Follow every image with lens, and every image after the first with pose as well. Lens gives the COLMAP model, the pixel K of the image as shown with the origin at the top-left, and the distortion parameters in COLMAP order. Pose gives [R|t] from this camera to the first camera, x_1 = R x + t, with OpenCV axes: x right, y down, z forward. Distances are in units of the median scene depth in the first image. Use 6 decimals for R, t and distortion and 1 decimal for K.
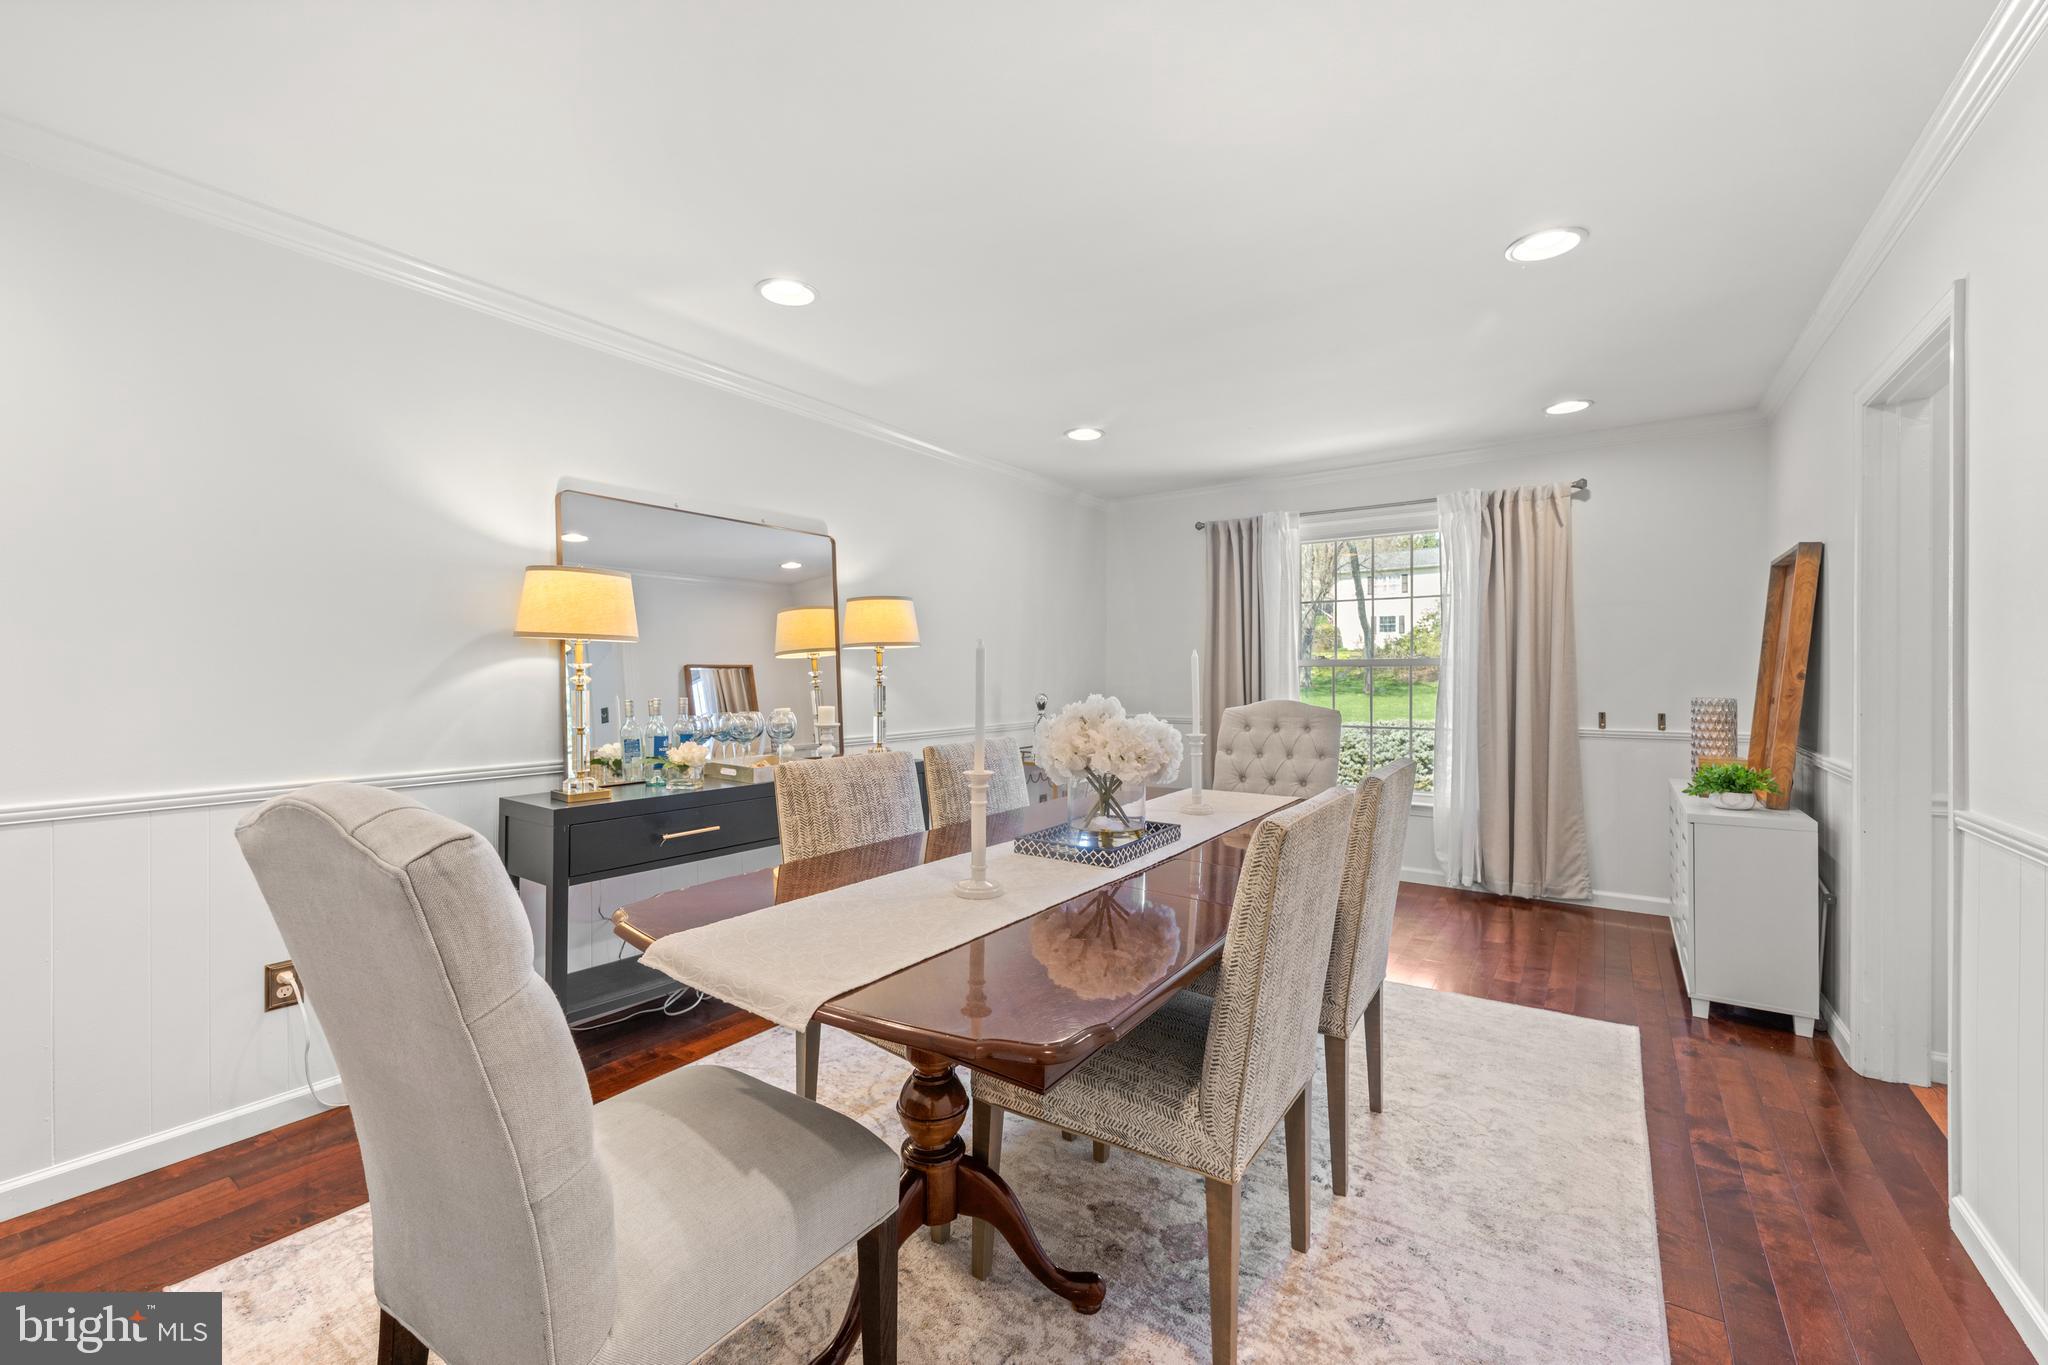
lens RADIAL K [[818.9, 0, 1036.0], [0, 818.9, 679.6], [0, 0, 1]] dist [-0.000838, 0.000460]
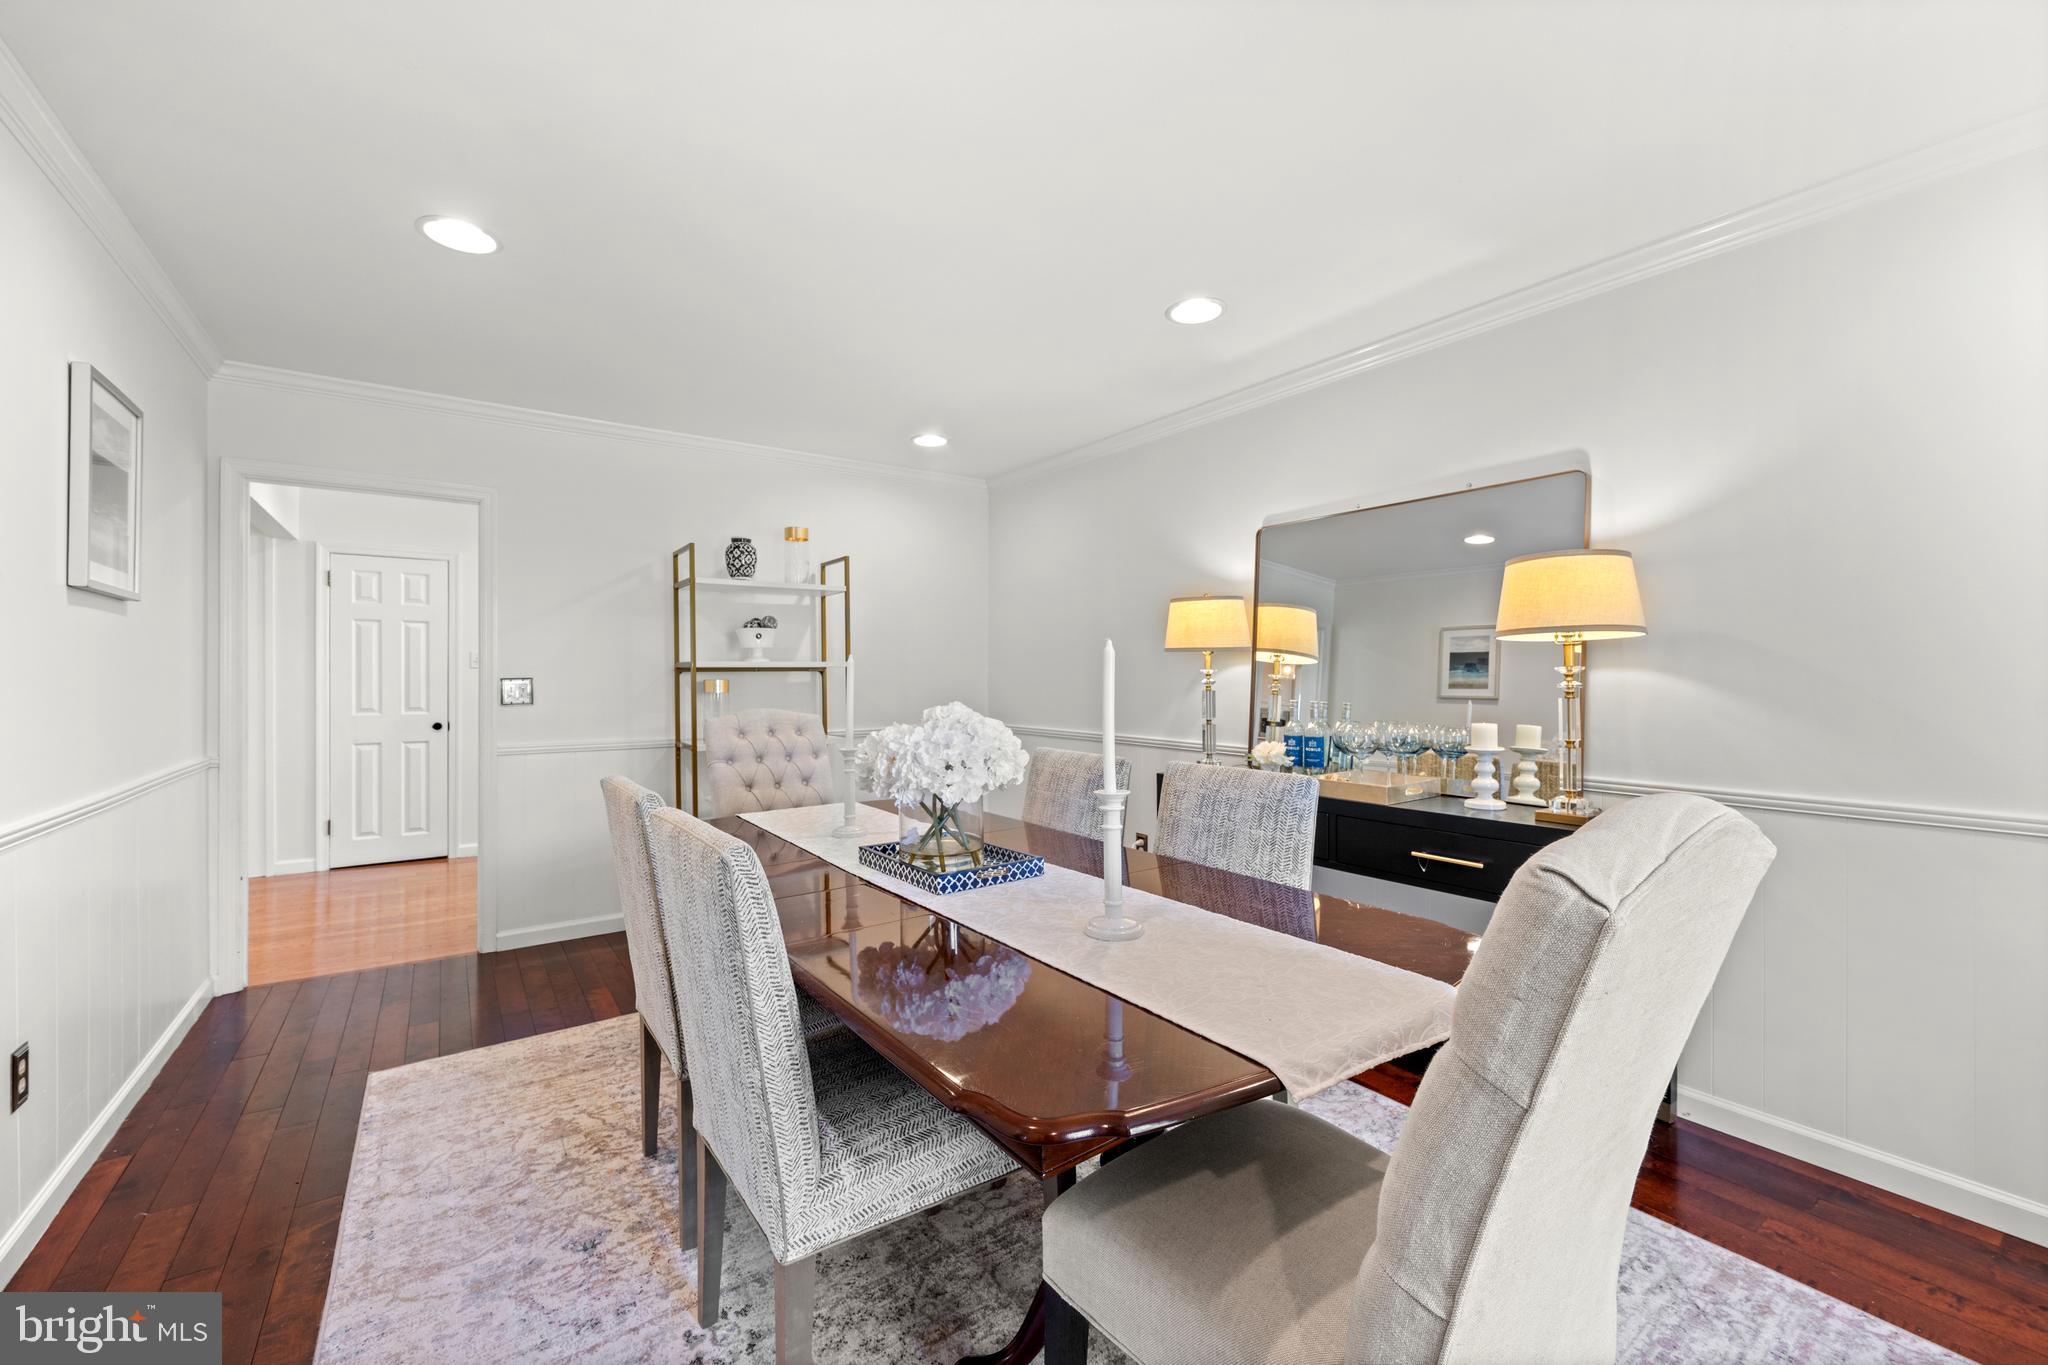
lens RADIAL K [[818.9, 0, 1017.9], [0, 818.9, 679.8], [0, 0, 1]] dist [-0.000838, 0.000460]
pose [[-0.345584, 0.014118, -0.938282, 1.085334], [-0.006630, 0.999825, 0.017486, -0.031714], [0.938365, 0.012264, -0.345430, 1.661570]]
